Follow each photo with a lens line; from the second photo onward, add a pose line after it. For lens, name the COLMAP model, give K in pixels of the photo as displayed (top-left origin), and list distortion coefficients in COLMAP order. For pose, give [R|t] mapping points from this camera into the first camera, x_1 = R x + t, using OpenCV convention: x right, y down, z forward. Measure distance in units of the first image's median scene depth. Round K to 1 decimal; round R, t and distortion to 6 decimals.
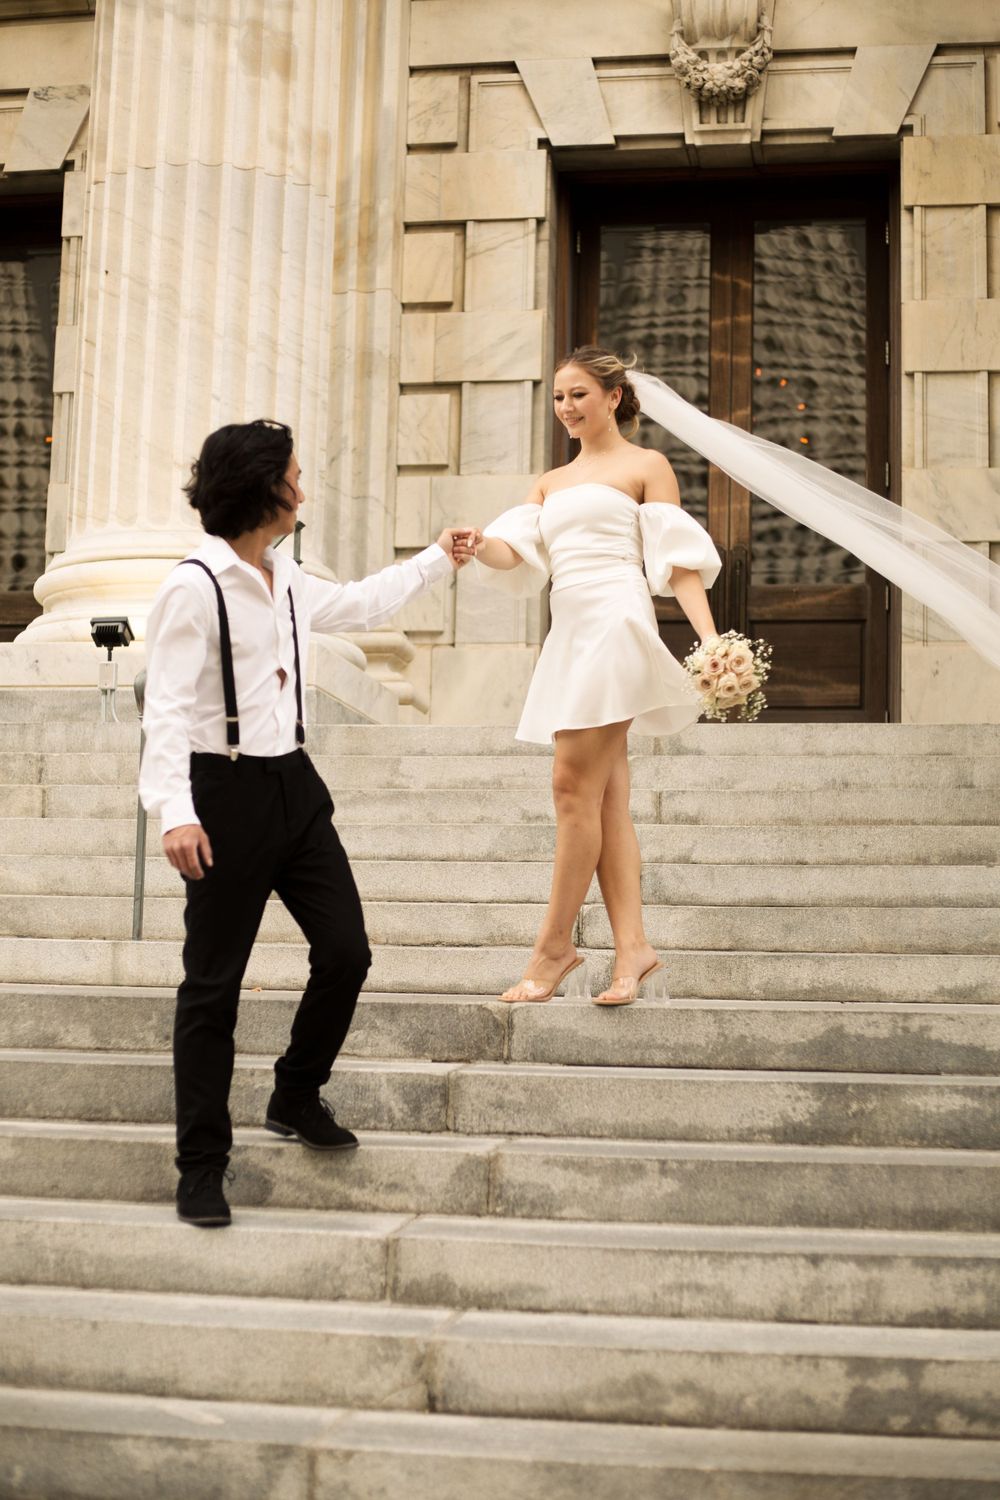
lens RADIAL K [[2260.0, 0, 500.8], [0, 2260.0, 744.0], [0, 0, 1]] dist [-0.099142, -0.049393]
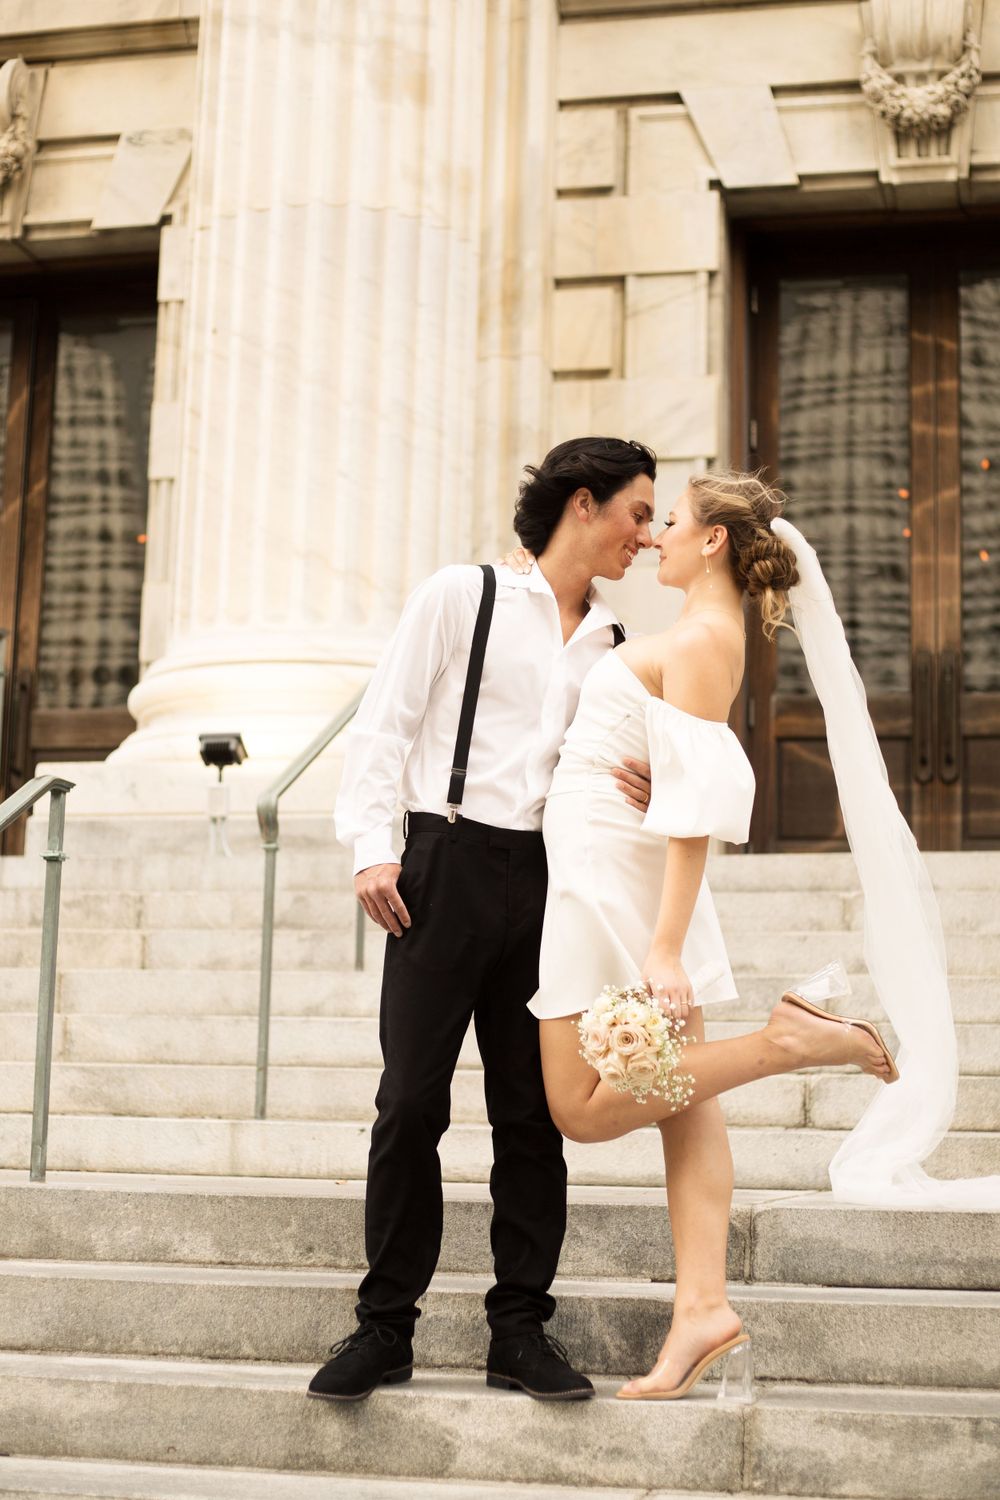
lens RADIAL K [[2480.7, 0, 500.0], [0, 2480.7, 750.0], [0, 0, 1]] dist [-0.090747, -0.099633]
pose [[0.998693, -0.007373, -0.050578, -0.024396], [0.004507, 0.998390, -0.056546, 0.003830], [0.050914, 0.056244, 0.997118, 0.088852]]
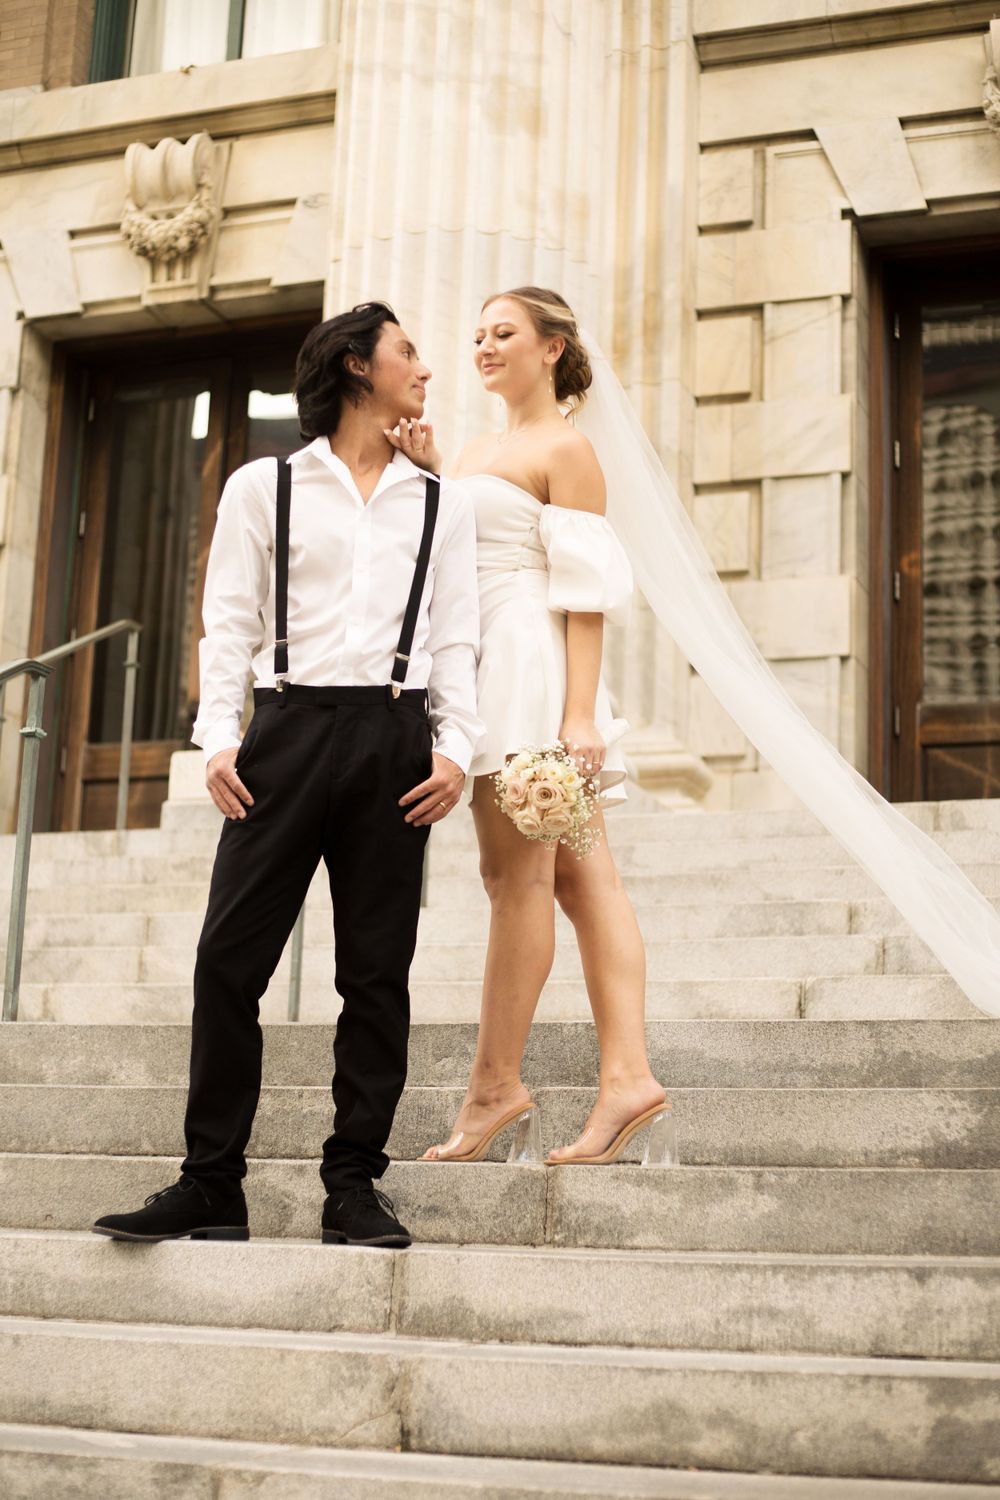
lens RADIAL K [[2431.0, 0, 499.1], [0, 2431.0, 730.6], [0, 0, 1]] dist [-0.097477, -0.067878]
pose [[0.981943, -0.030081, -0.186773, 0.080800], [0.007989, 0.992990, -0.117926, 0.072488], [0.189011, 0.114304, 0.975300, 0.077808]]
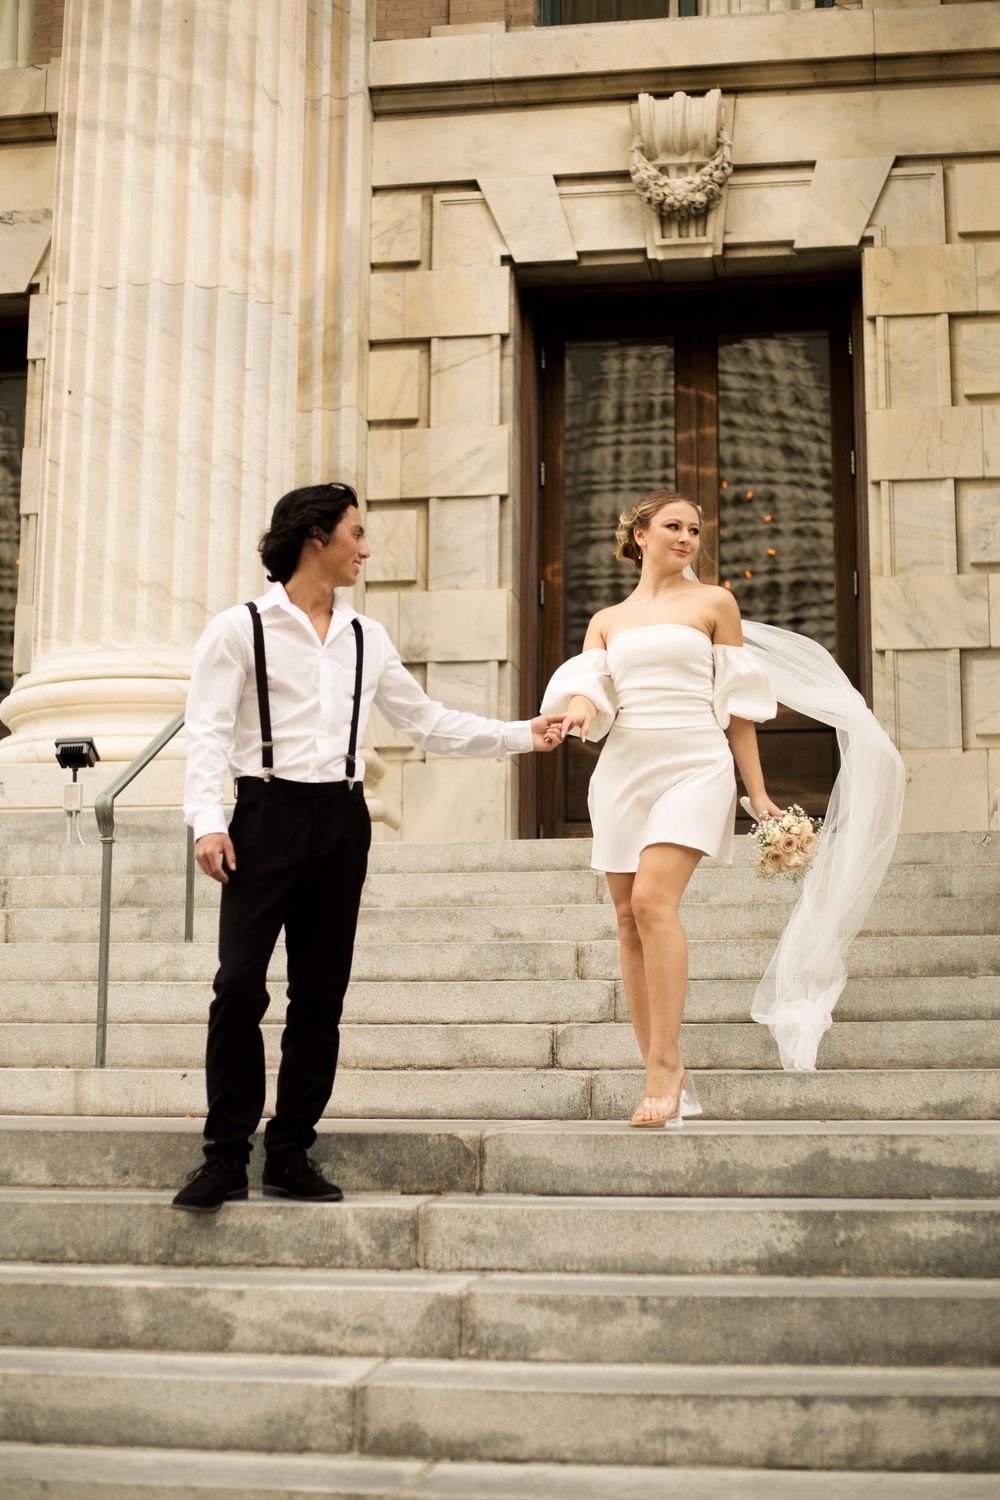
lens RADIAL K [[2220.4, 0, 500.0], [0, 2220.4, 750.0], [0, 0, 1]] dist [-0.095752, -0.096919]
pose [[0.999815, -0.016021, 0.010681, 0.002897], [0.016519, 0.998697, -0.048293, -0.001210], [-0.009893, 0.048460, 0.998776, 0.031720]]
